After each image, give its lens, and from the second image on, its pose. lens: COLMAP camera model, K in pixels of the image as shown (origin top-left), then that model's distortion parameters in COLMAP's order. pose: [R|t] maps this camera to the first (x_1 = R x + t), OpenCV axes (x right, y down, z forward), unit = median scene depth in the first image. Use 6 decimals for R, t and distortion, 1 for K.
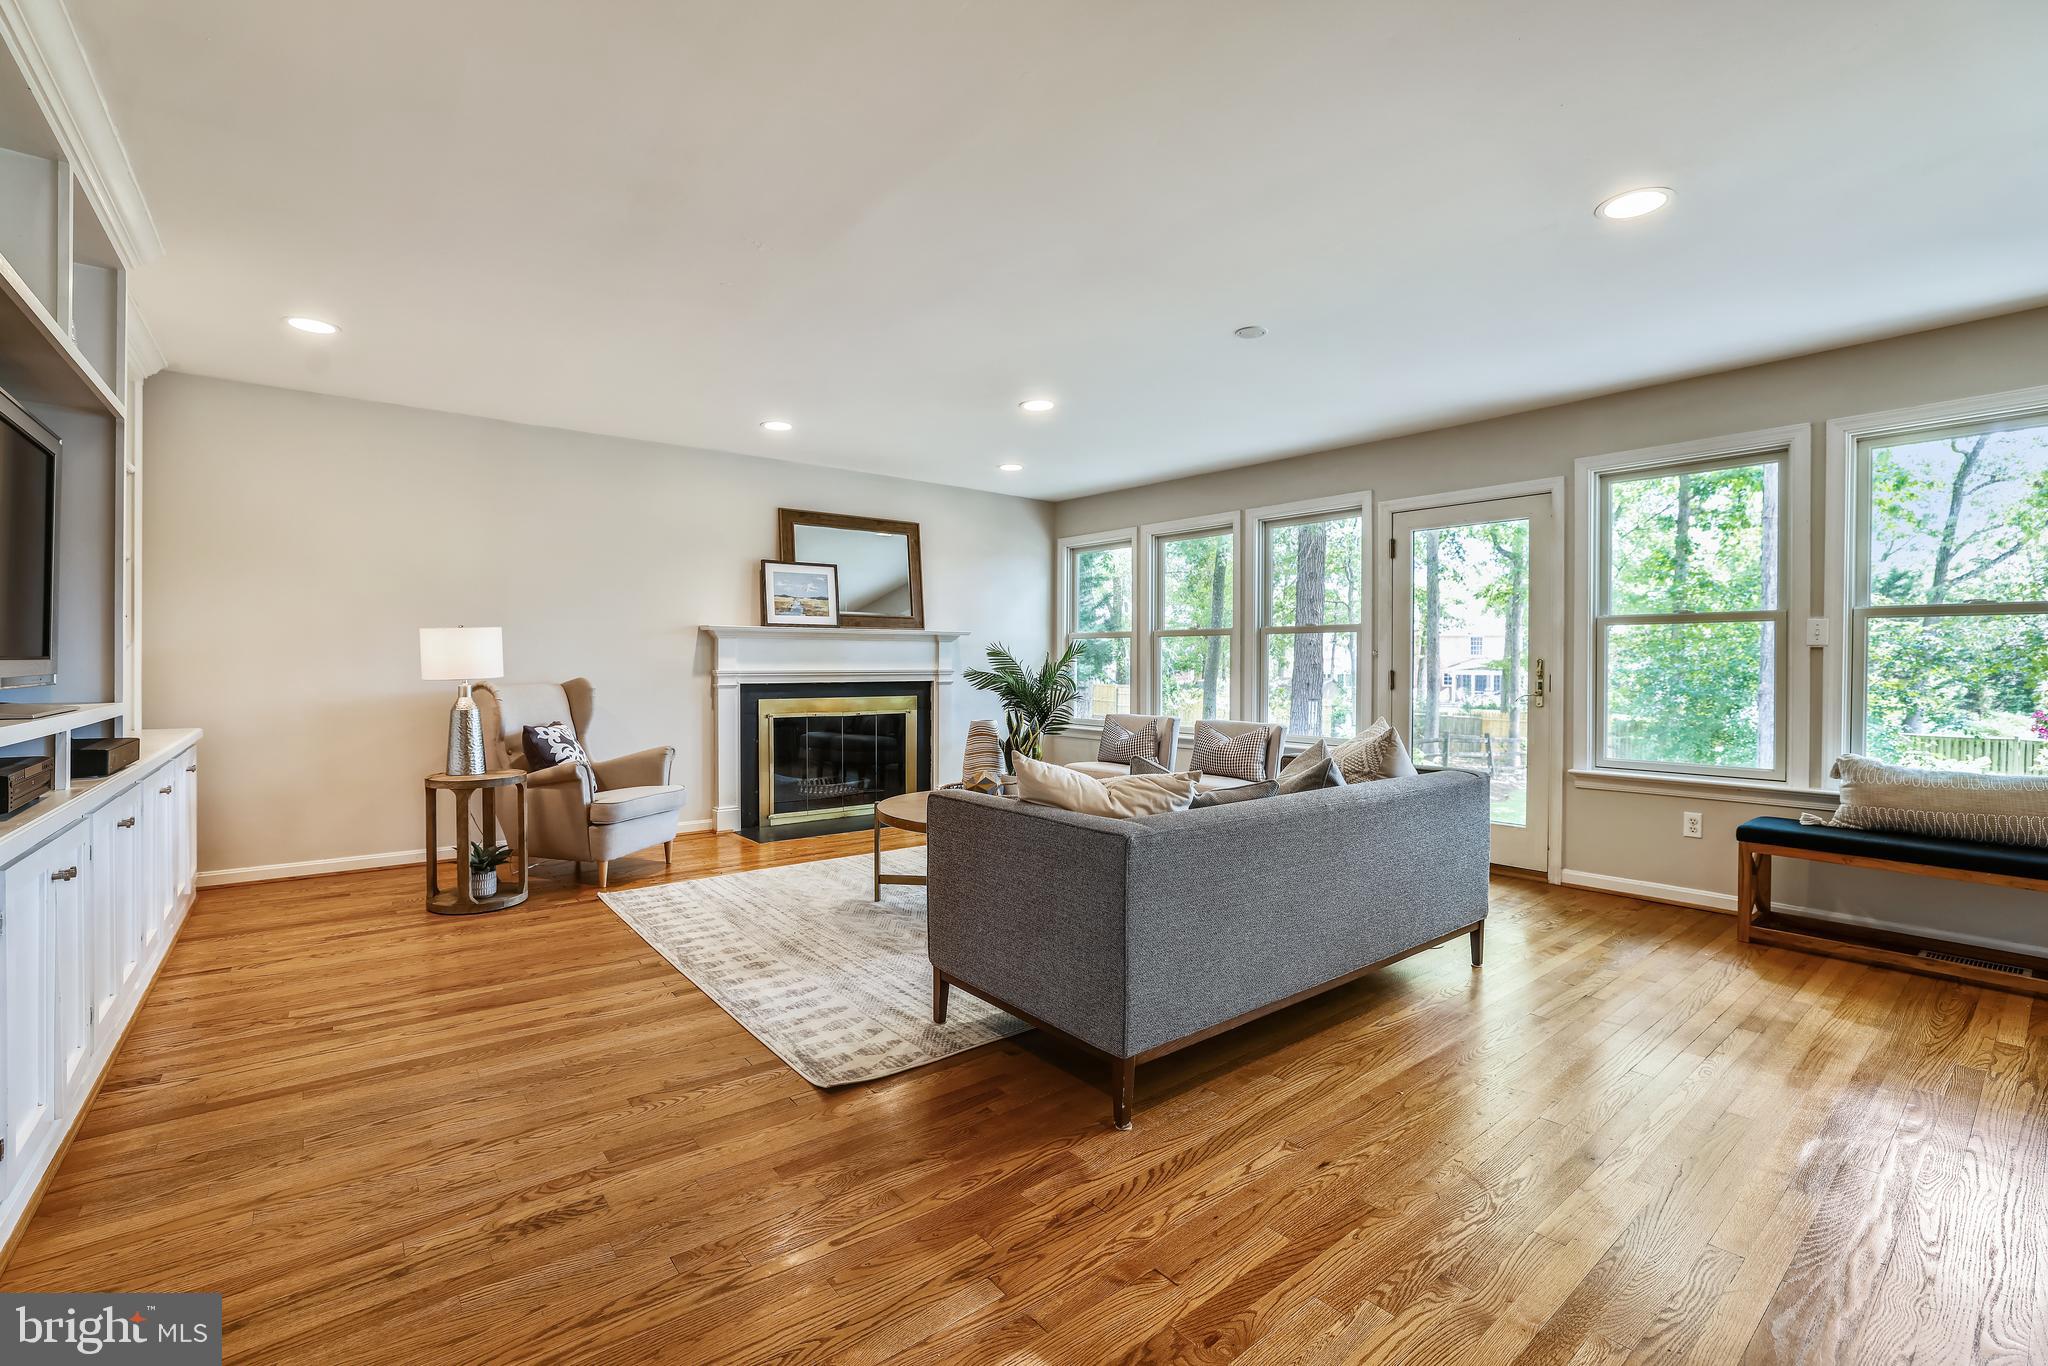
lens RADIAL K [[890.0, 0, 1019.2], [0, 890.0, 673.1], [0, 0, 1]] dist [-0.019473, 0.004520]
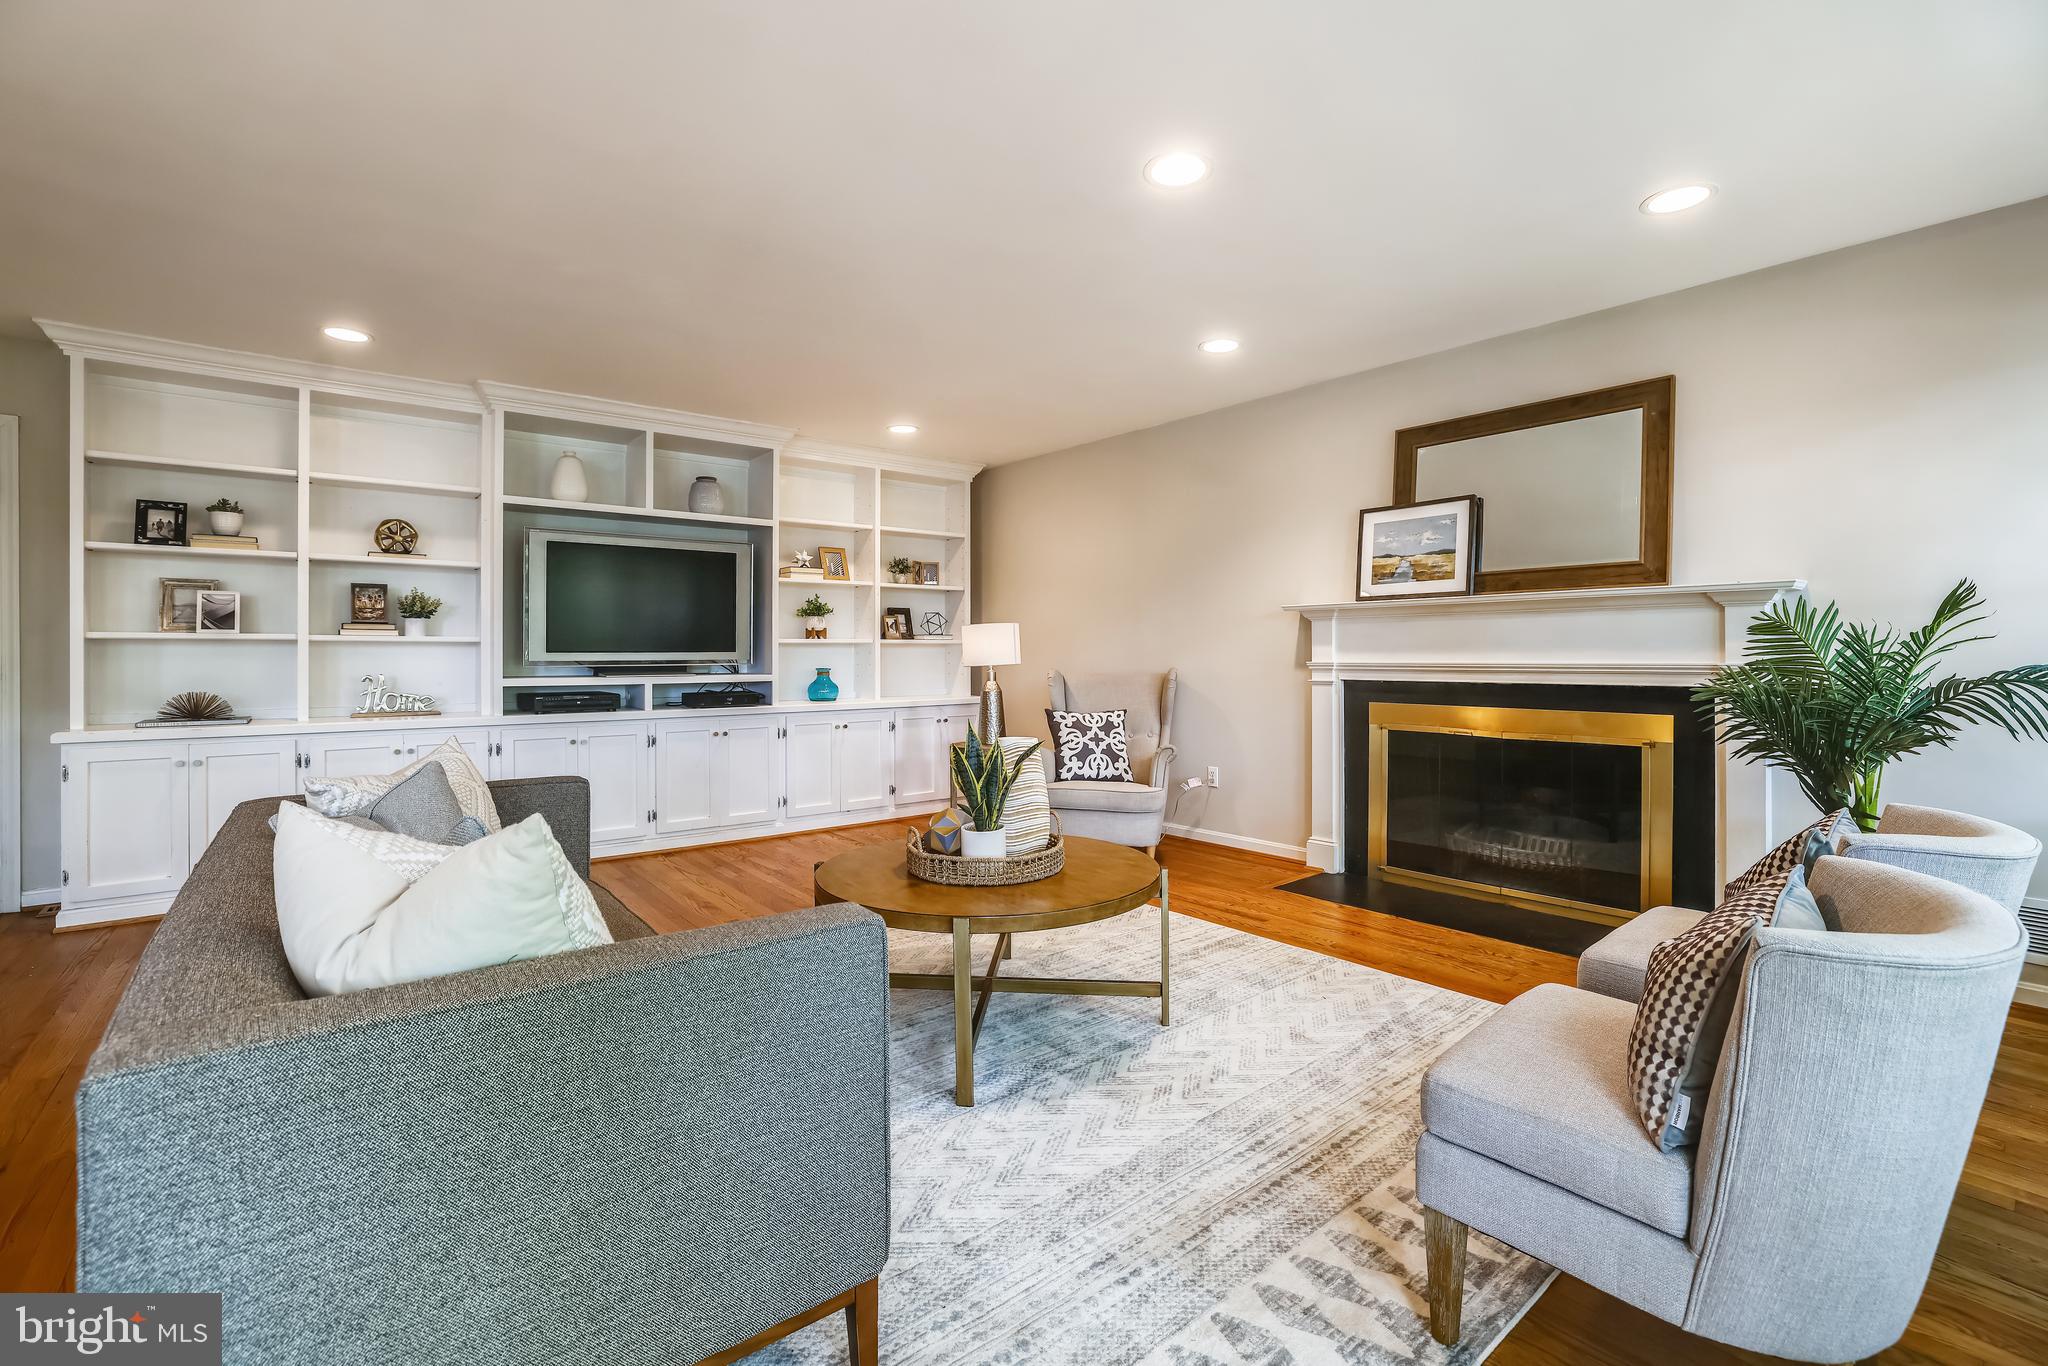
lens RADIAL K [[890.0, 0, 1025.6], [0, 890.0, 650.0], [0, 0, 1]] dist [-0.019473, 0.004520]
pose [[0.022413, -0.012015, -0.999677, 0.417149], [-0.016307, 0.999790, -0.012382, 0.000350], [0.999616, 0.016579, 0.022212, 0.686492]]
